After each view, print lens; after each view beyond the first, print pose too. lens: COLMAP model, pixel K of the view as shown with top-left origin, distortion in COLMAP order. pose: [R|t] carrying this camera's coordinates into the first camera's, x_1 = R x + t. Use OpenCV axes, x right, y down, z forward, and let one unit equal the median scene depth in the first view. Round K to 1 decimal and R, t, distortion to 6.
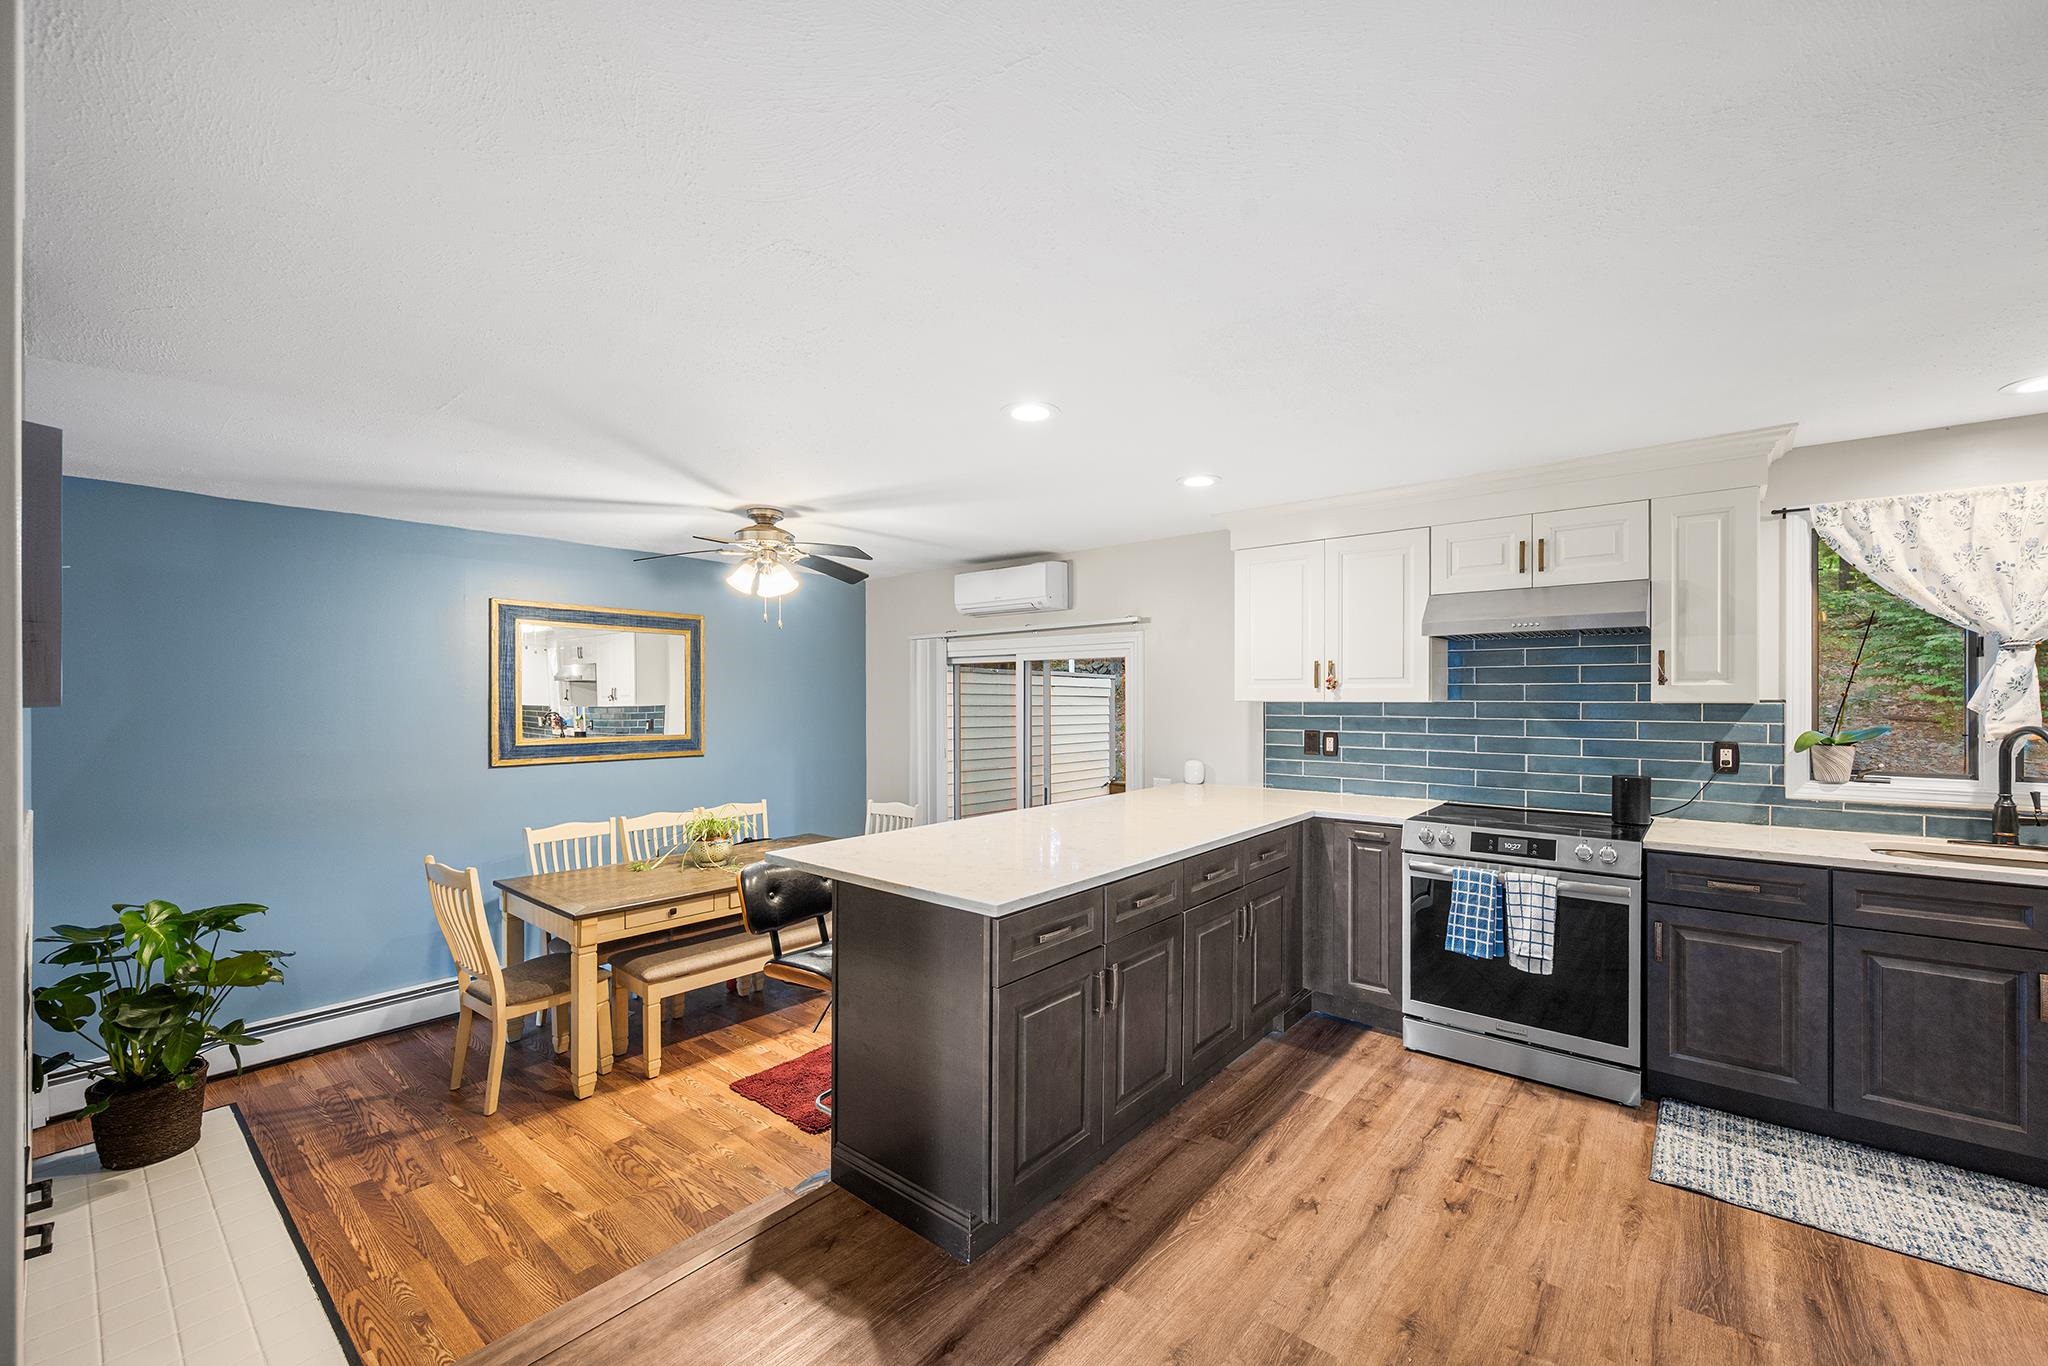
lens RADIAL K [[826.9, 0, 1032.4], [0, 826.9, 692.6], [0, 0, 1]] dist [-0.001976, -0.000005]
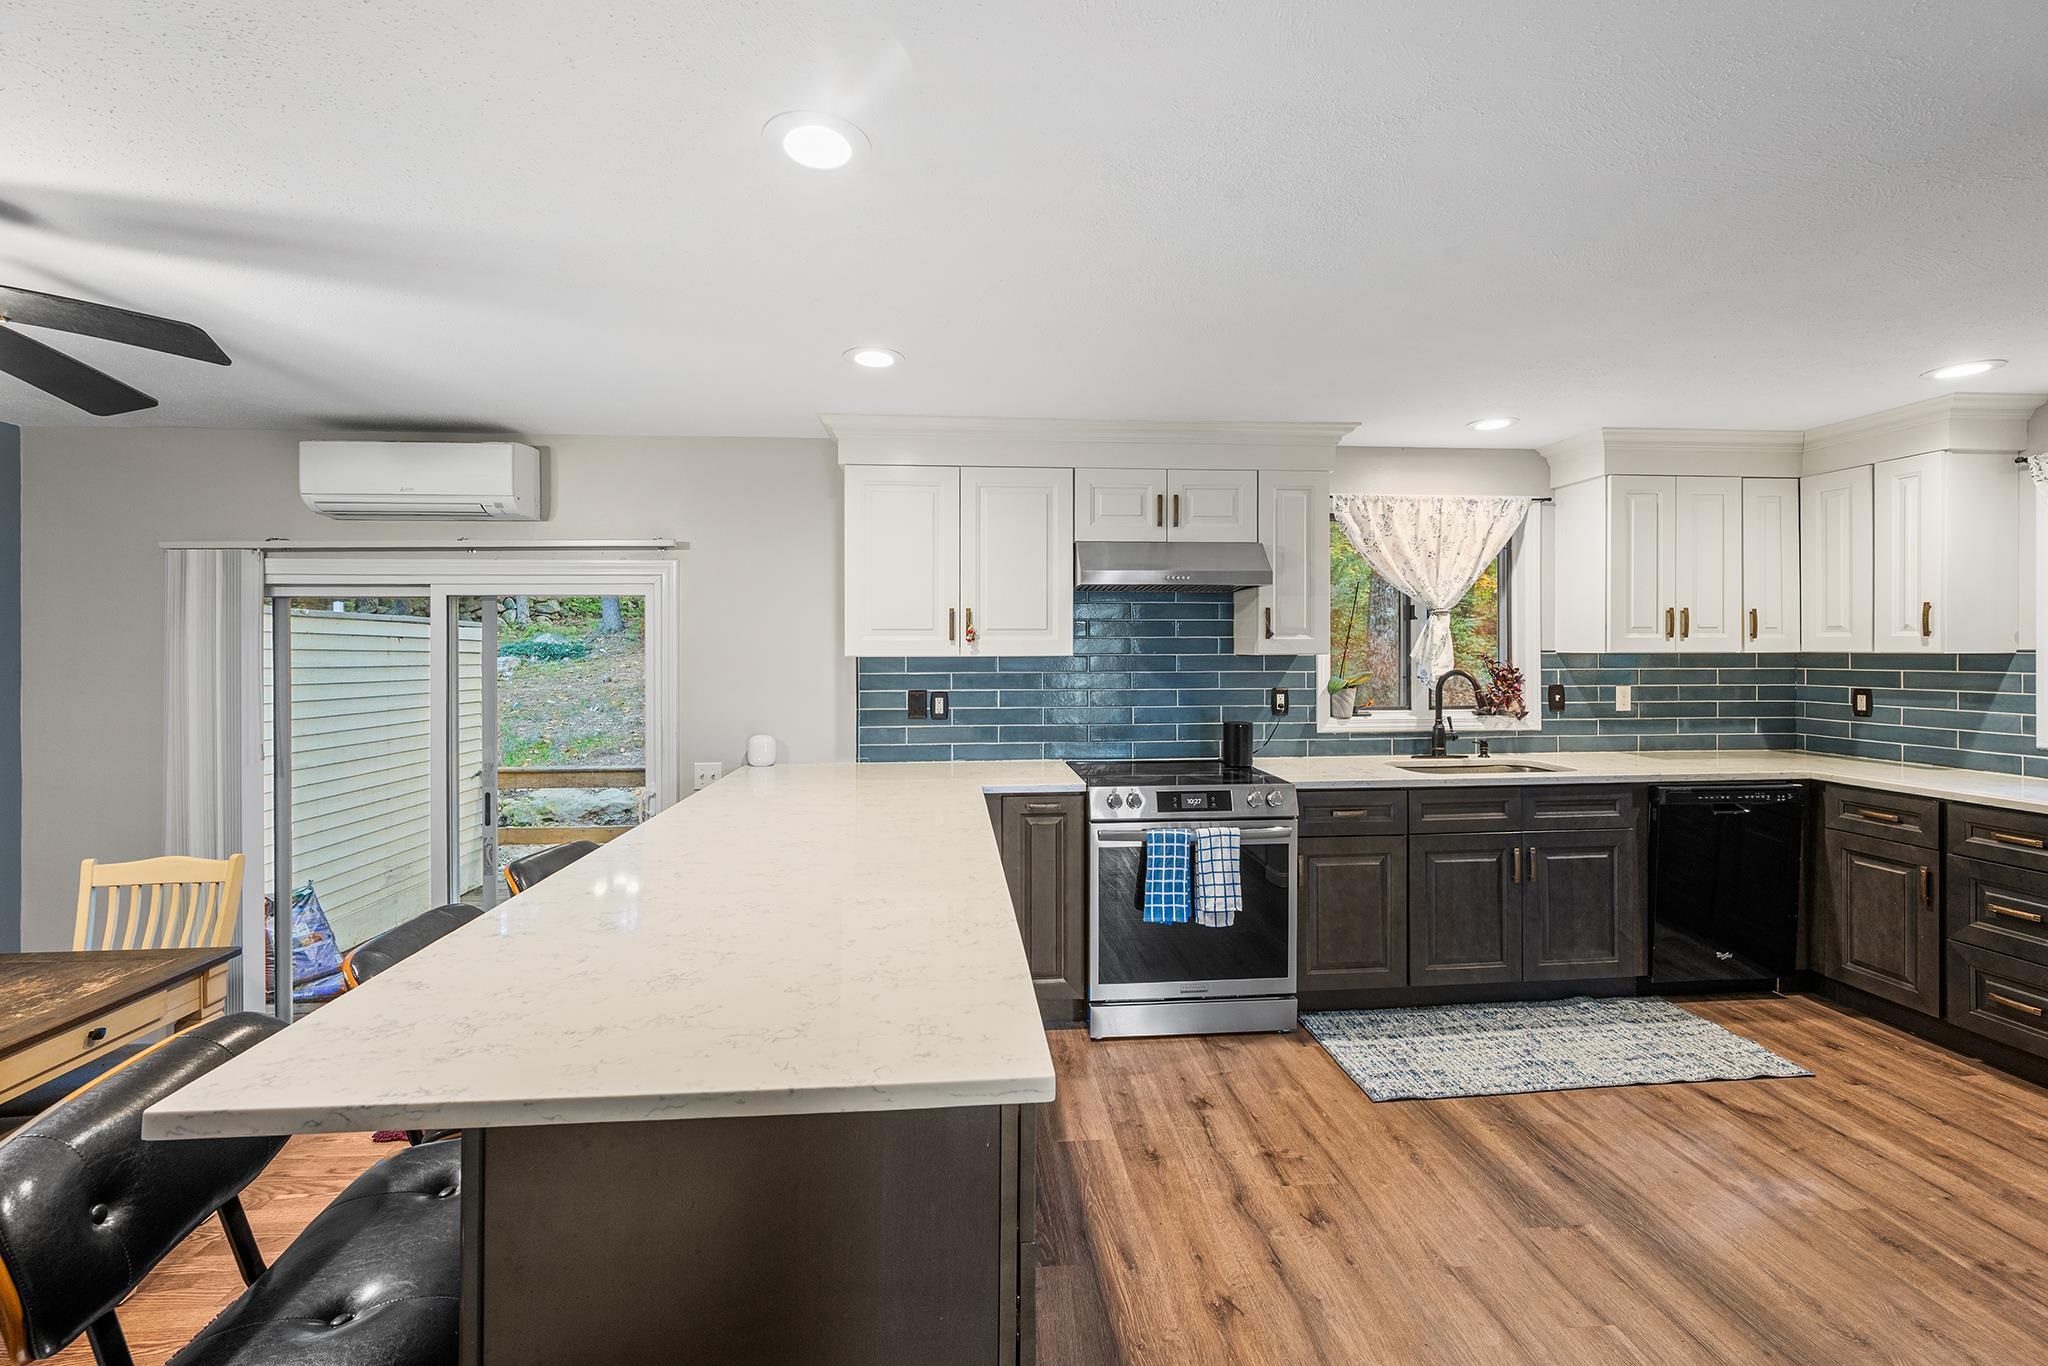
lens RADIAL K [[826.9, 0, 1021.4], [0, 826.9, 653.2], [0, 0, 1]] dist [-0.001976, -0.000005]
pose [[0.713989, -0.002304, 0.700154, -0.250803], [0.000212, 0.999995, 0.003075, 0.006463], [-0.700157, -0.002047, 0.713986, 0.436158]]
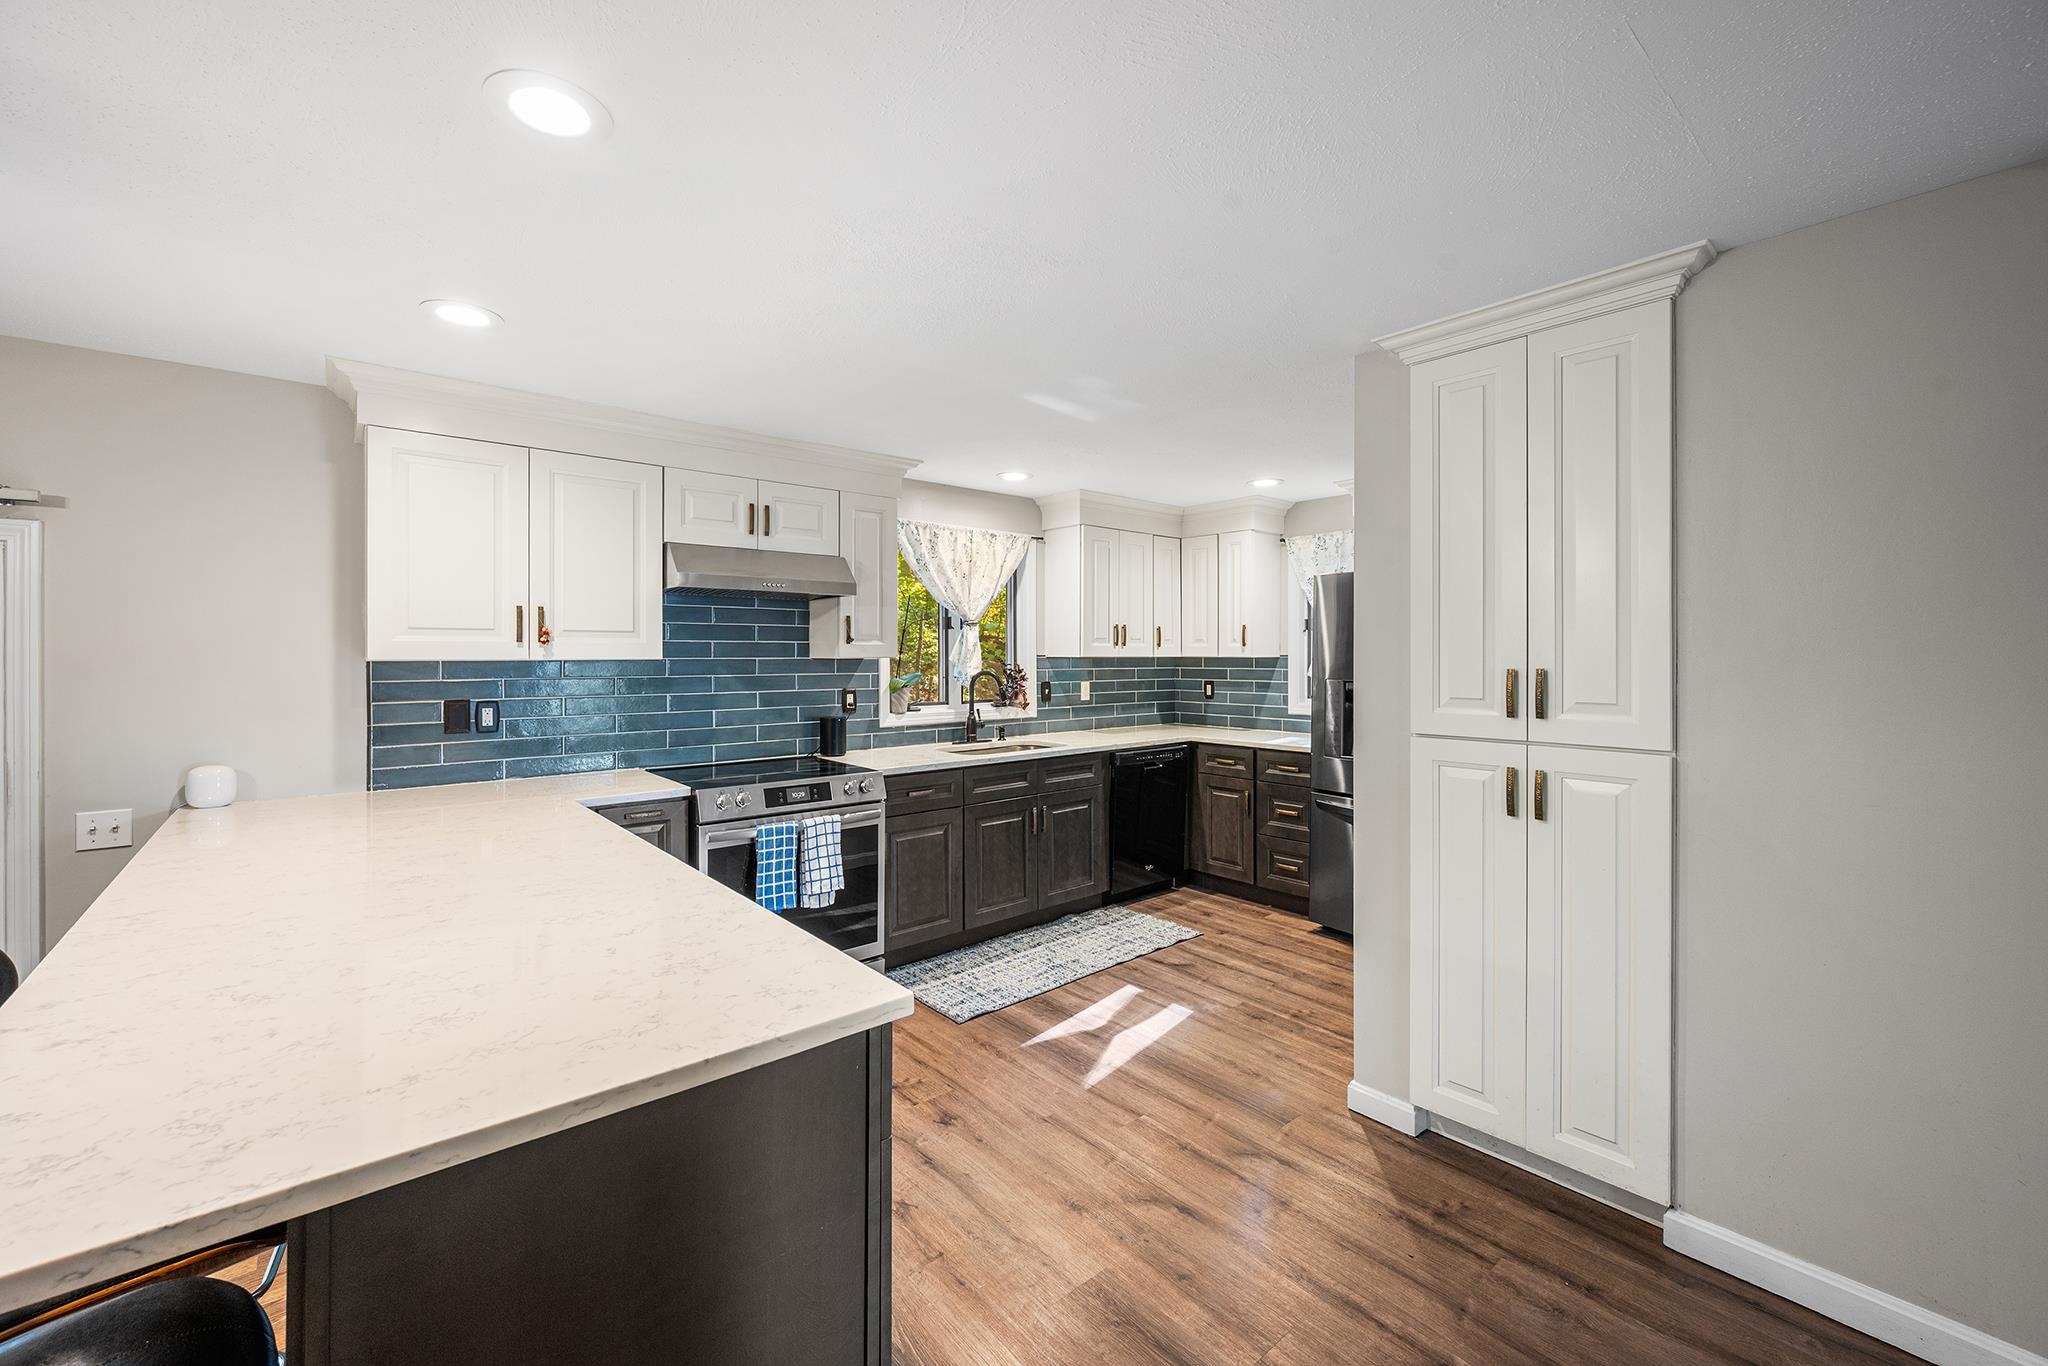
lens RADIAL K [[826.9, 0, 1019.9], [0, 826.9, 655.8], [0, 0, 1]] dist [-0.001976, -0.000005]
pose [[0.171162, -0.000407, 0.985243, -0.403648], [-0.002062, 0.999998, 0.000771, 0.007220], [-0.985241, -0.002163, 0.171160, 0.534564]]
